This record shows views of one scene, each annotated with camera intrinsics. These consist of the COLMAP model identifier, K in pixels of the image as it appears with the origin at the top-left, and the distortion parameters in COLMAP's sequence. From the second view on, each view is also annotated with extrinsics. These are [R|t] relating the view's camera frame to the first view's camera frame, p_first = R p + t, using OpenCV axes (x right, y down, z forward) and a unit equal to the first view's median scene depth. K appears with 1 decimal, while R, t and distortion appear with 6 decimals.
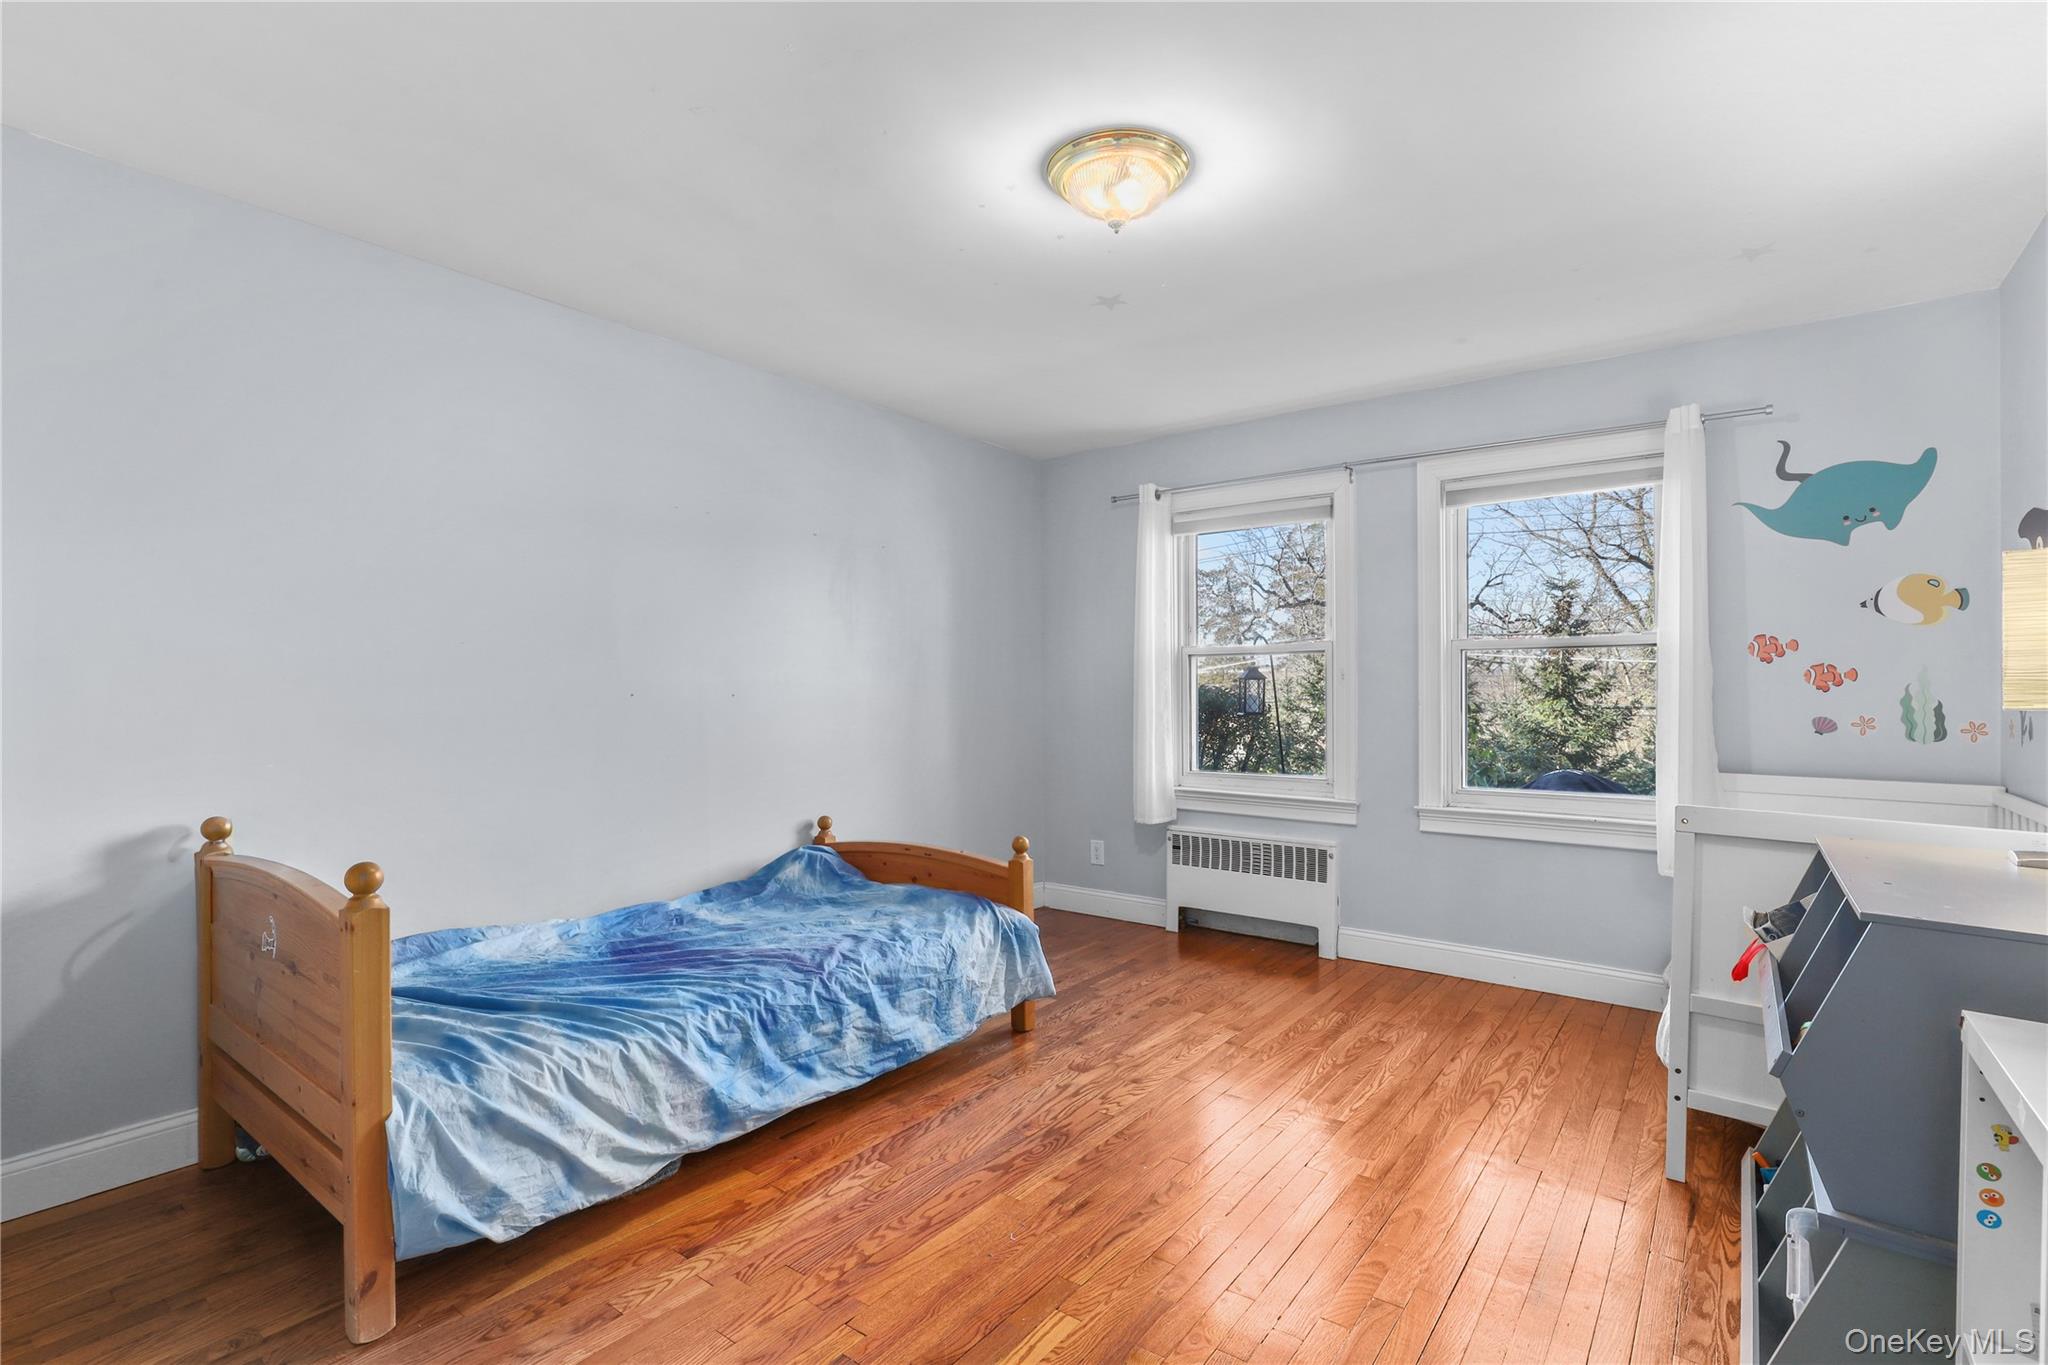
lens RADIAL K [[943.9, 0, 1011.5], [0, 943.9, 697.5], [0, 0, 1]] dist [-0.015932, 0.000007]
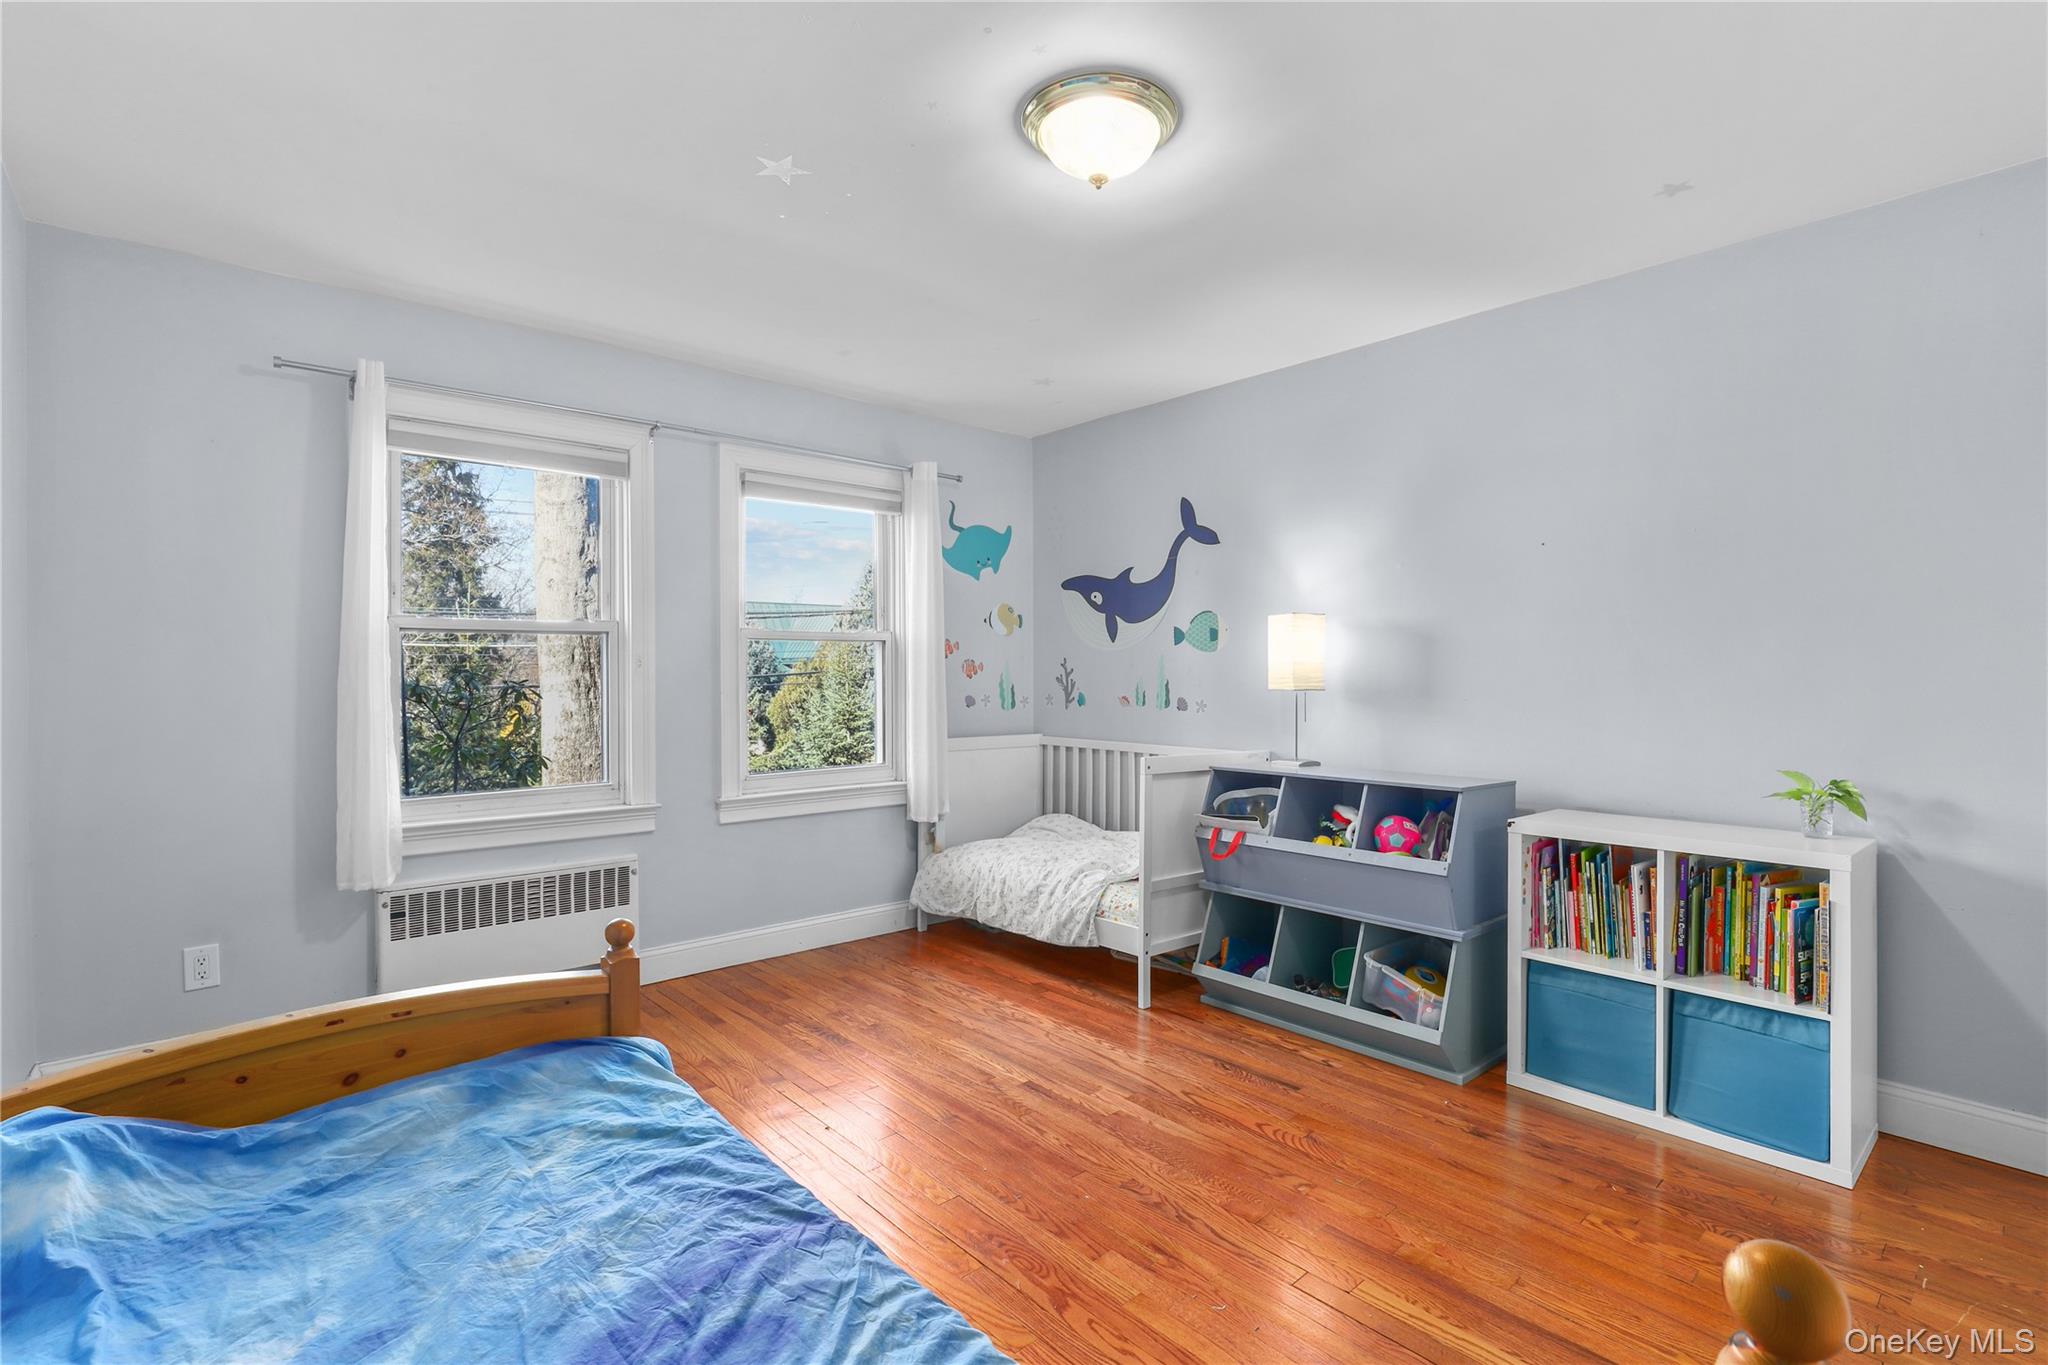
lens RADIAL K [[943.9, 0, 1012.7], [0, 943.9, 672.3], [0, 0, 1]] dist [-0.015932, 0.000007]
pose [[0.192890, -0.002031, 0.981218, -0.499350], [0.006210, 0.999980, 0.000849, -0.014232], [-0.981201, 0.005930, 0.192899, 0.563387]]
